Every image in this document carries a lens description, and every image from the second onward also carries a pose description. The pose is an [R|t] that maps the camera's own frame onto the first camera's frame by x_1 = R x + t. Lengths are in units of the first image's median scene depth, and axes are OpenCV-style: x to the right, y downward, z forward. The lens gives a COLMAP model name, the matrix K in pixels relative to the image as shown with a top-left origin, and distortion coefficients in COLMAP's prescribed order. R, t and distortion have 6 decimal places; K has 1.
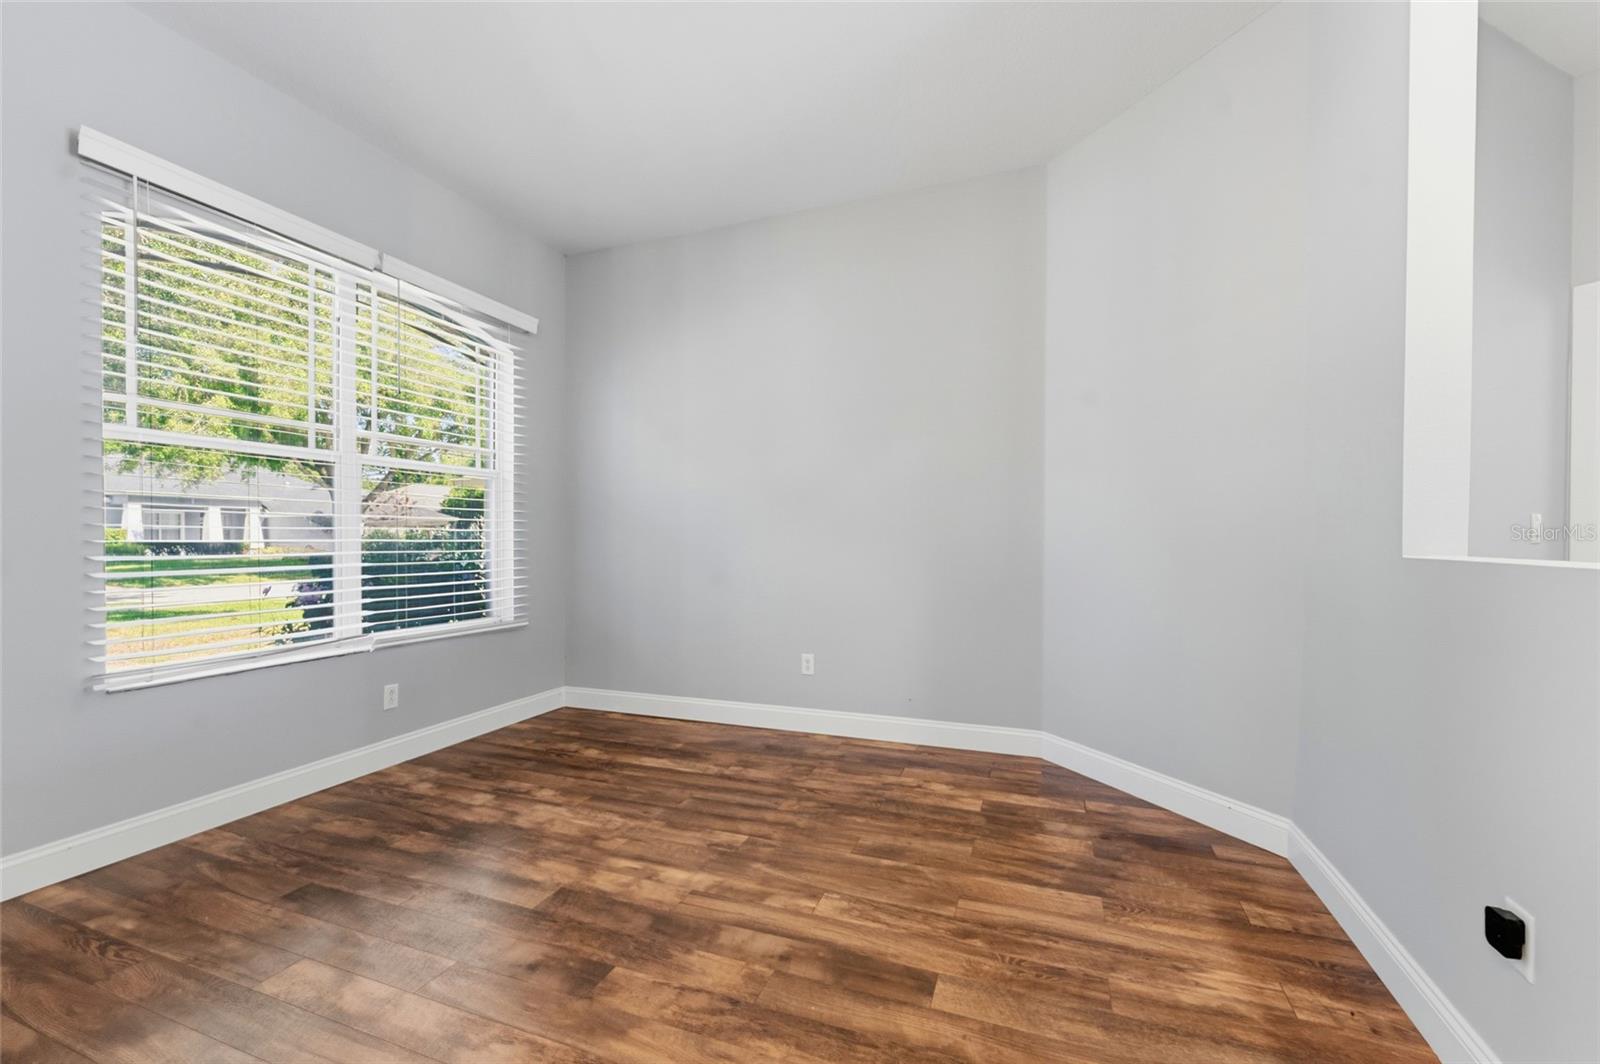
lens RADIAL K [[669.9, 0, 807.5], [0, 669.9, 539.4], [0, 0, 1]] dist [-0.007358, 0.002386]
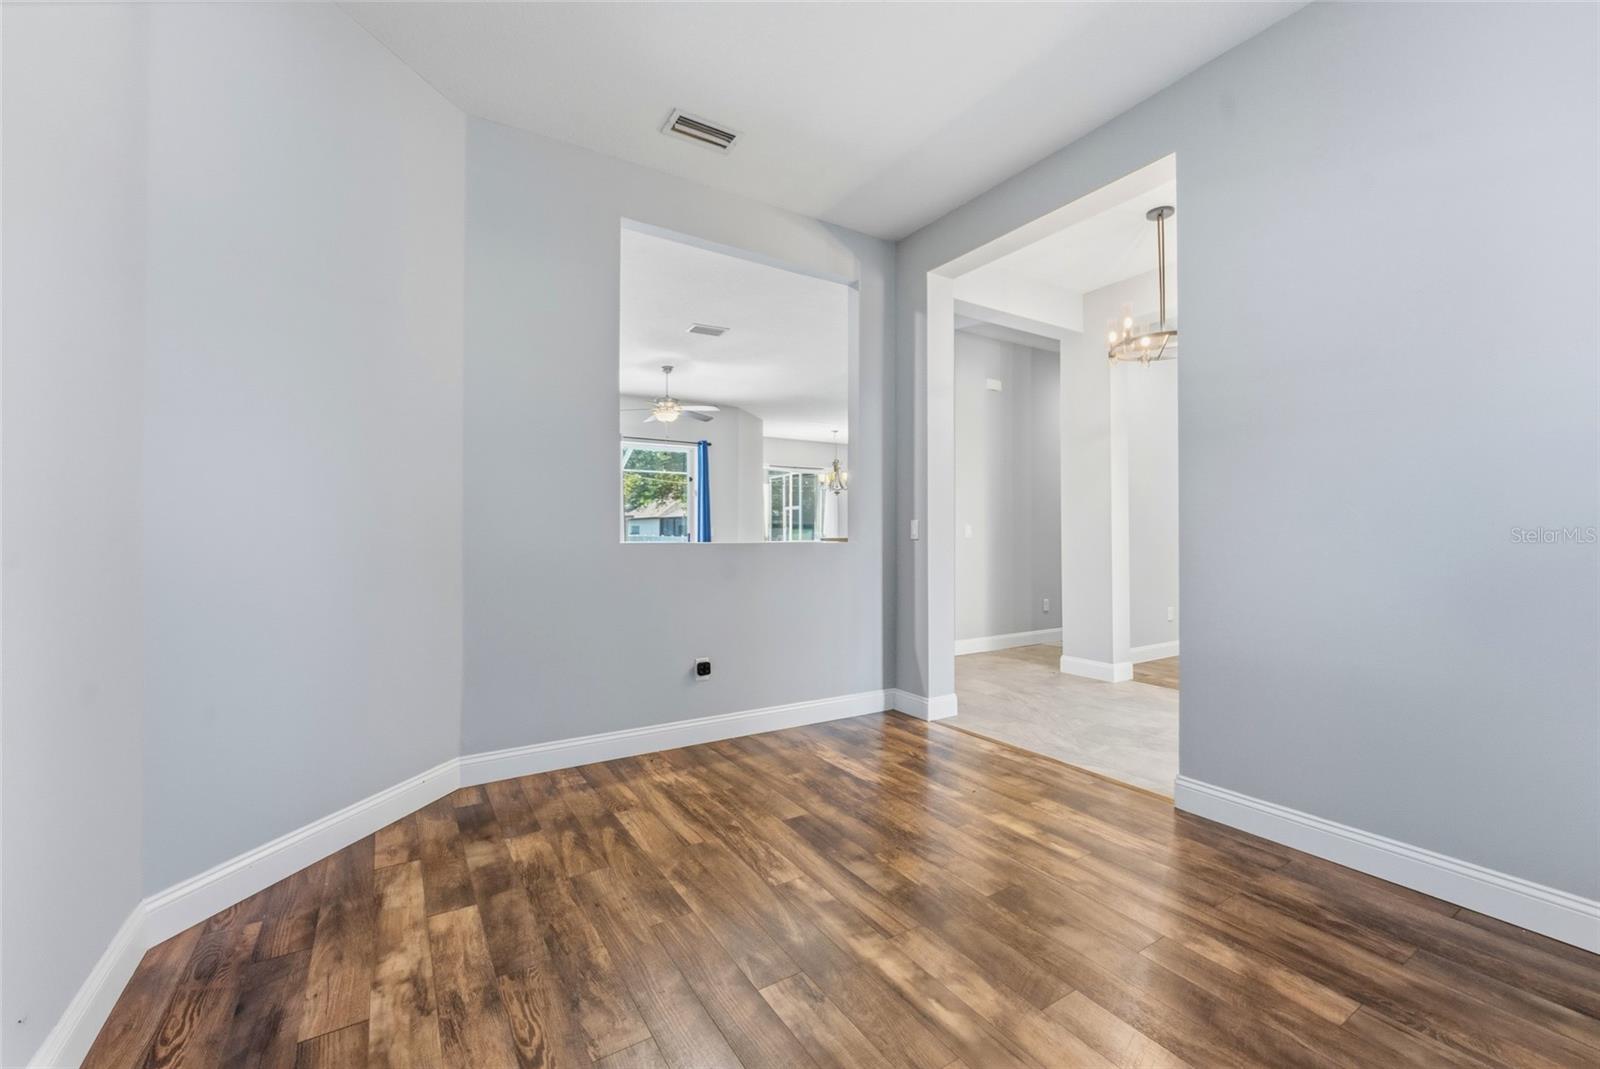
lens RADIAL K [[669.9, 0, 798.6], [0, 669.9, 536.4], [0, 0, 1]] dist [-0.007358, 0.002386]
pose [[-0.799428, 0.001705, 0.600760, -0.585422], [0.004481, 0.999985, 0.003125, 0.000202], [-0.600746, 0.005190, -0.799423, 1.714237]]
